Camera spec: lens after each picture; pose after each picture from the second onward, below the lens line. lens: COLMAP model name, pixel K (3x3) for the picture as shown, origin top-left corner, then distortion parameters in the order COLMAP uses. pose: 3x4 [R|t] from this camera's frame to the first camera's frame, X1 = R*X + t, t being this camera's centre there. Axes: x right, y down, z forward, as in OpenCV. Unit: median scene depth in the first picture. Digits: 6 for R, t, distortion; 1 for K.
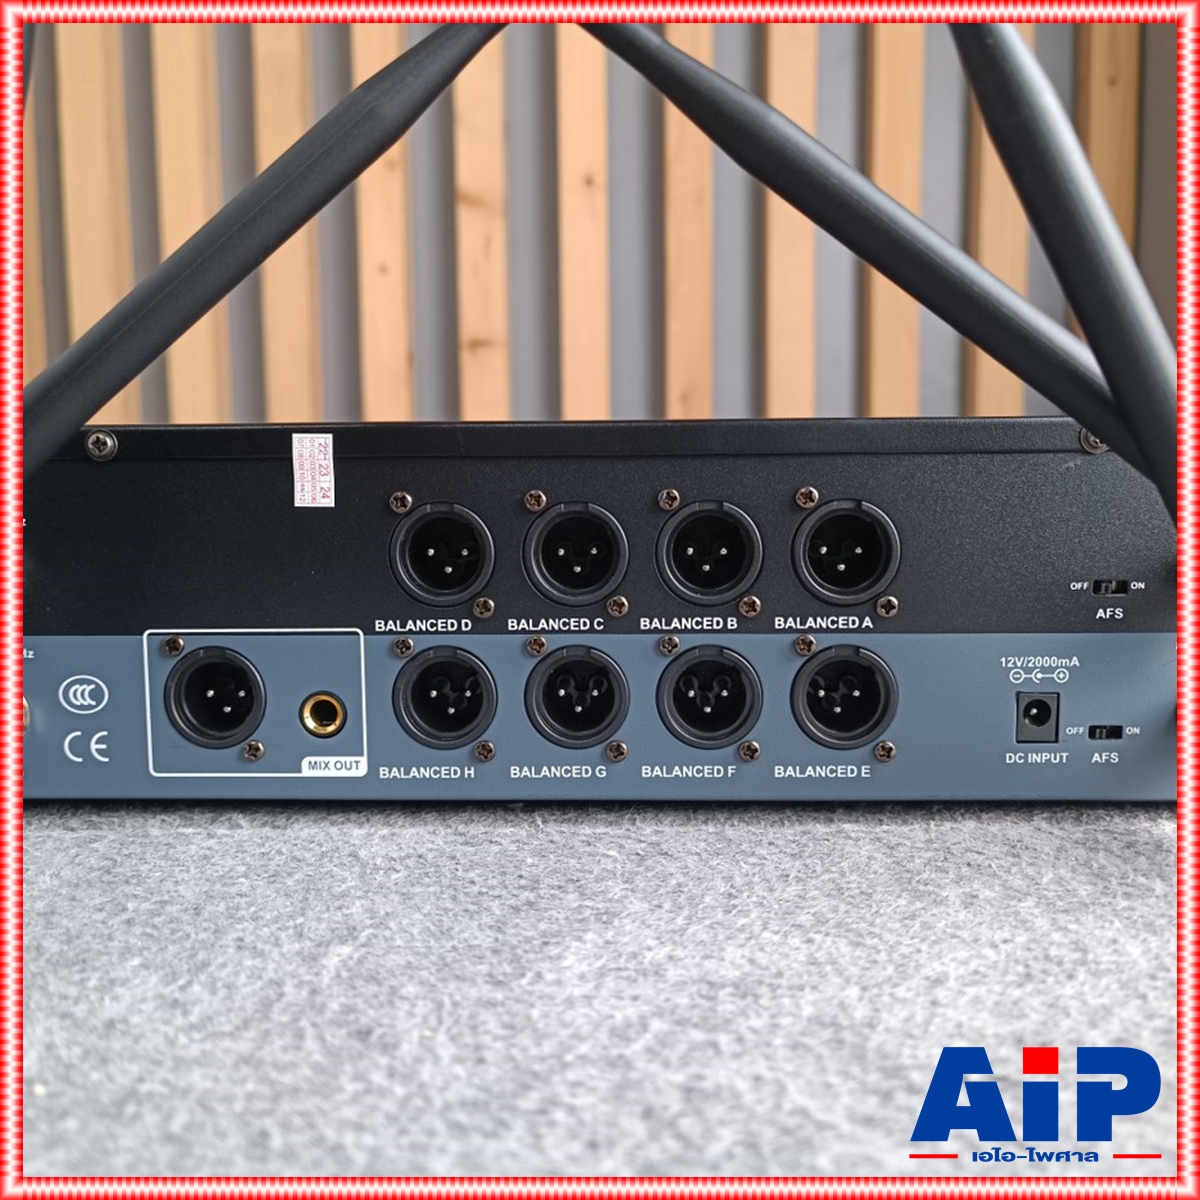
lens RADIAL K [[1099.3, 0, 602.6], [0, 1099.3, 592.3], [0, 0, 1]] dist [0.010513, 0.000000]
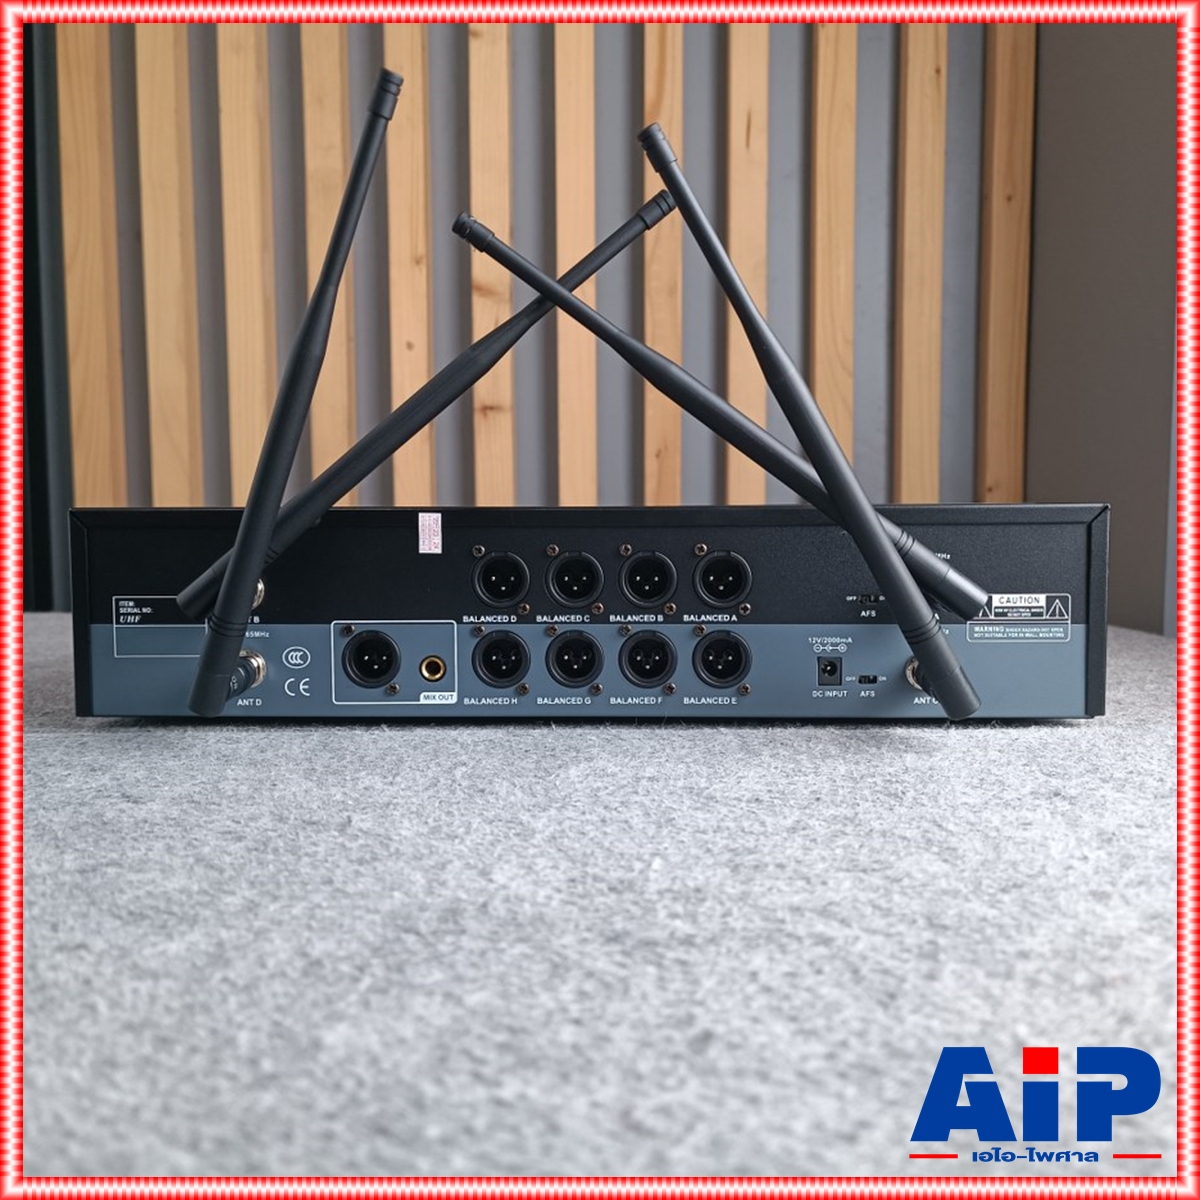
lens RADIAL K [[1099.3, 0, 617.3], [0, 1099.3, 606.8], [0, 0, 1]] dist [0.010513, 0.000000]
pose [[0.999721, 0.003701, 0.023336, 0.004328], [-0.003340, 0.999874, -0.015512, 0.037414], [-0.023390, 0.015430, 0.999607, -0.803808]]
